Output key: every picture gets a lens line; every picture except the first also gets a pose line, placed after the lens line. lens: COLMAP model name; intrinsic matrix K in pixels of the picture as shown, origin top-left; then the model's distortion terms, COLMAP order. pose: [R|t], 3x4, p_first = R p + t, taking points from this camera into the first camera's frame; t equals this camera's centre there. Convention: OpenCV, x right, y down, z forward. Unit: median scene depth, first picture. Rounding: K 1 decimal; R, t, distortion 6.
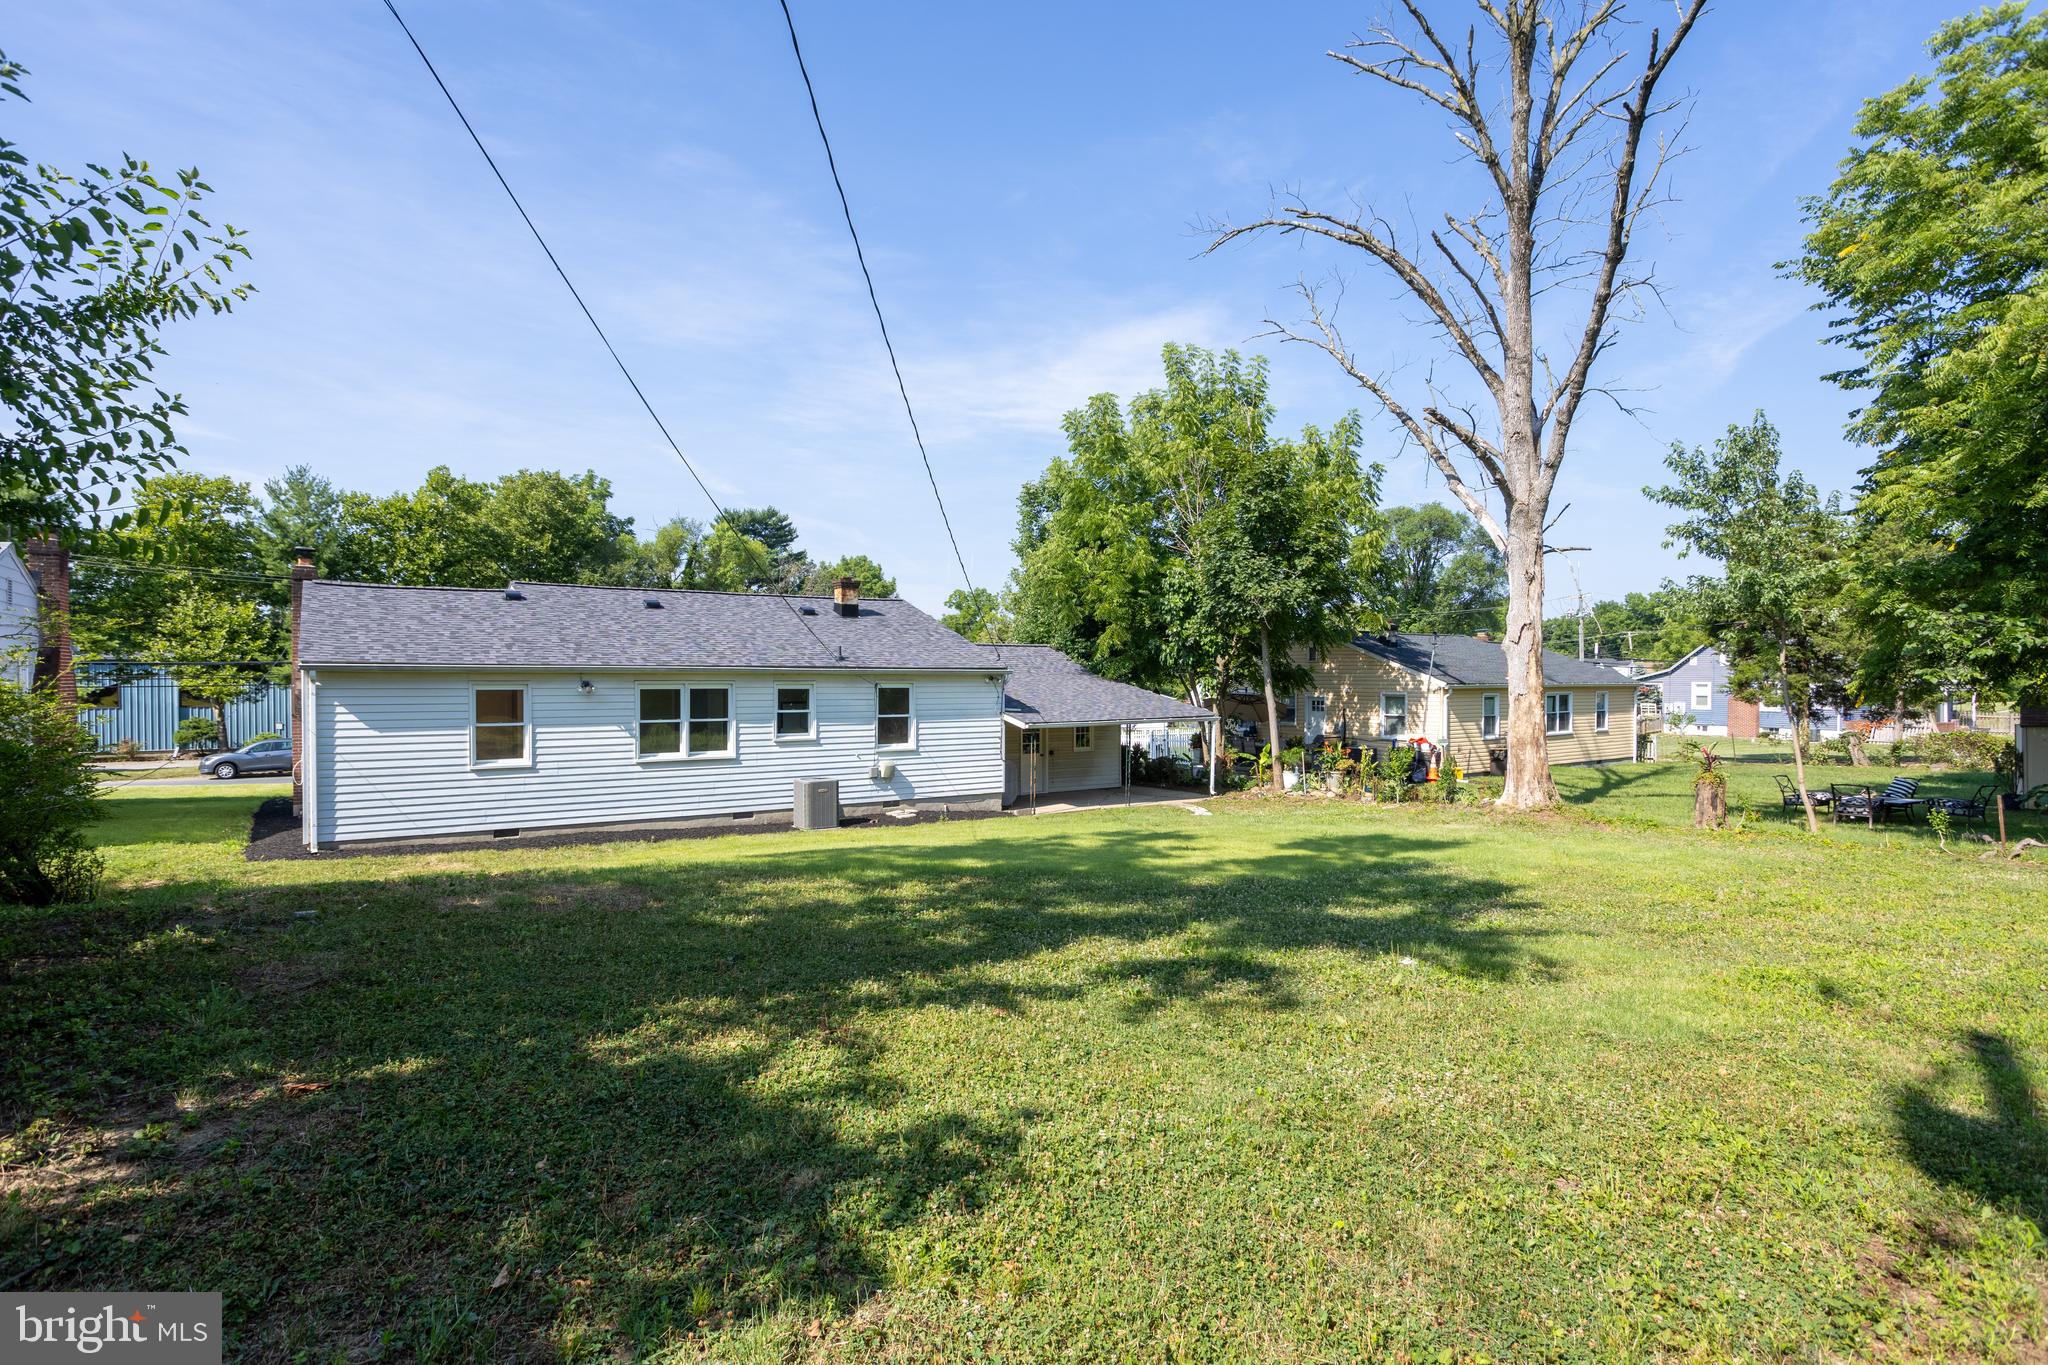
lens RADIAL K [[1005.7, 0, 1025.8], [0, 1005.7, 686.7], [0, 0, 1]] dist [-0.058216, 0.029985]
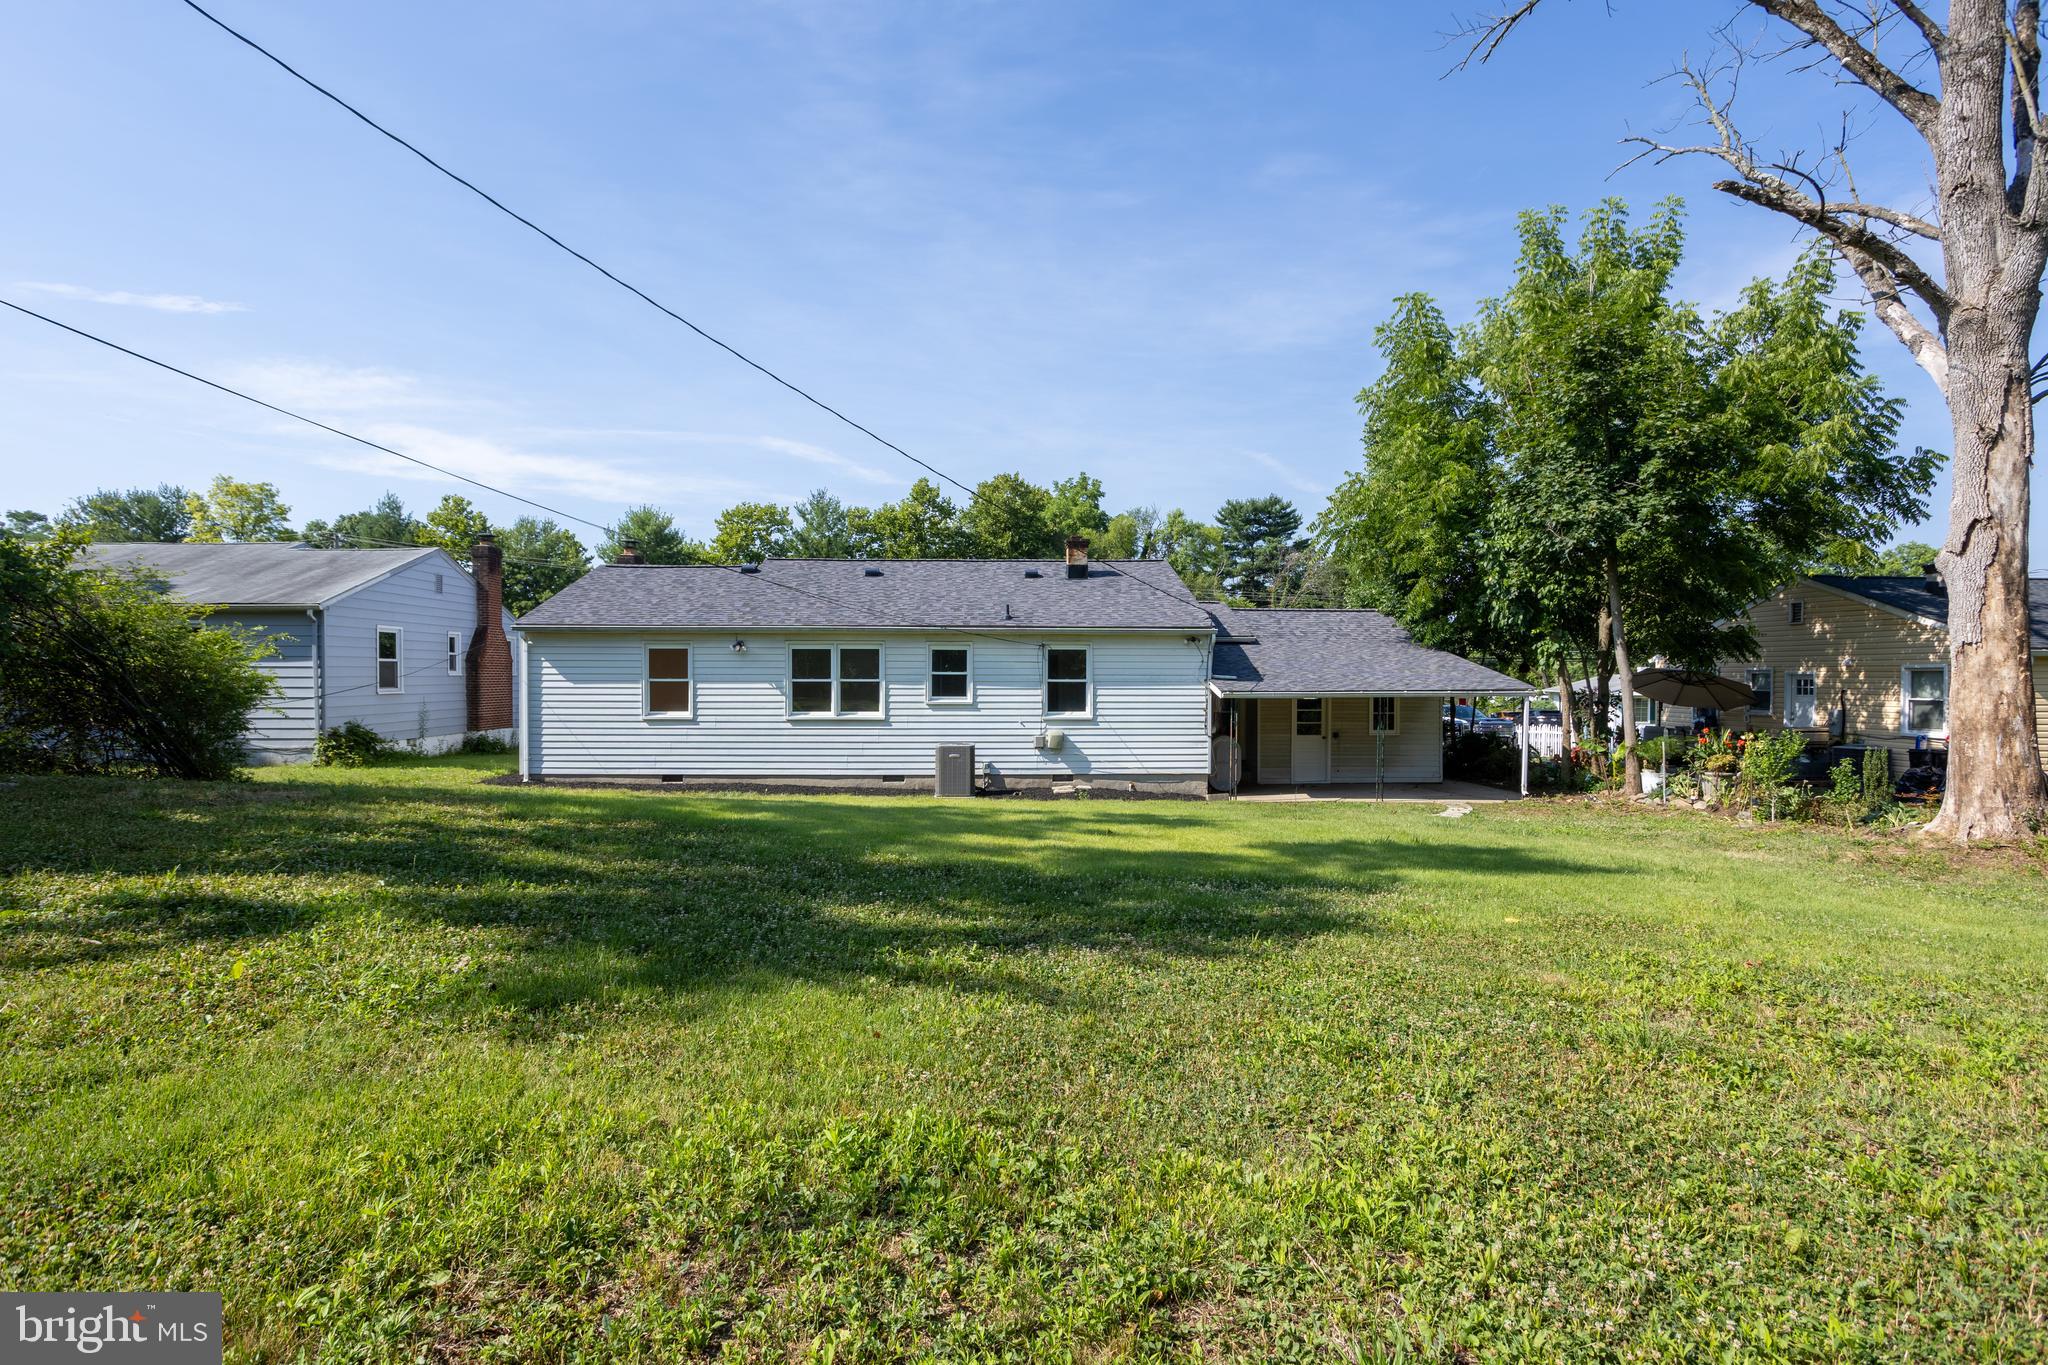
lens RADIAL K [[1005.7, 0, 1025.8], [0, 1005.7, 686.7], [0, 0, 1]] dist [-0.058216, 0.029985]
pose [[0.841491, 0.005644, -0.540242, 0.332233], [-0.005254, 0.999984, 0.002263, 0.033185], [0.540246, 0.000934, 0.841506, 0.222682]]
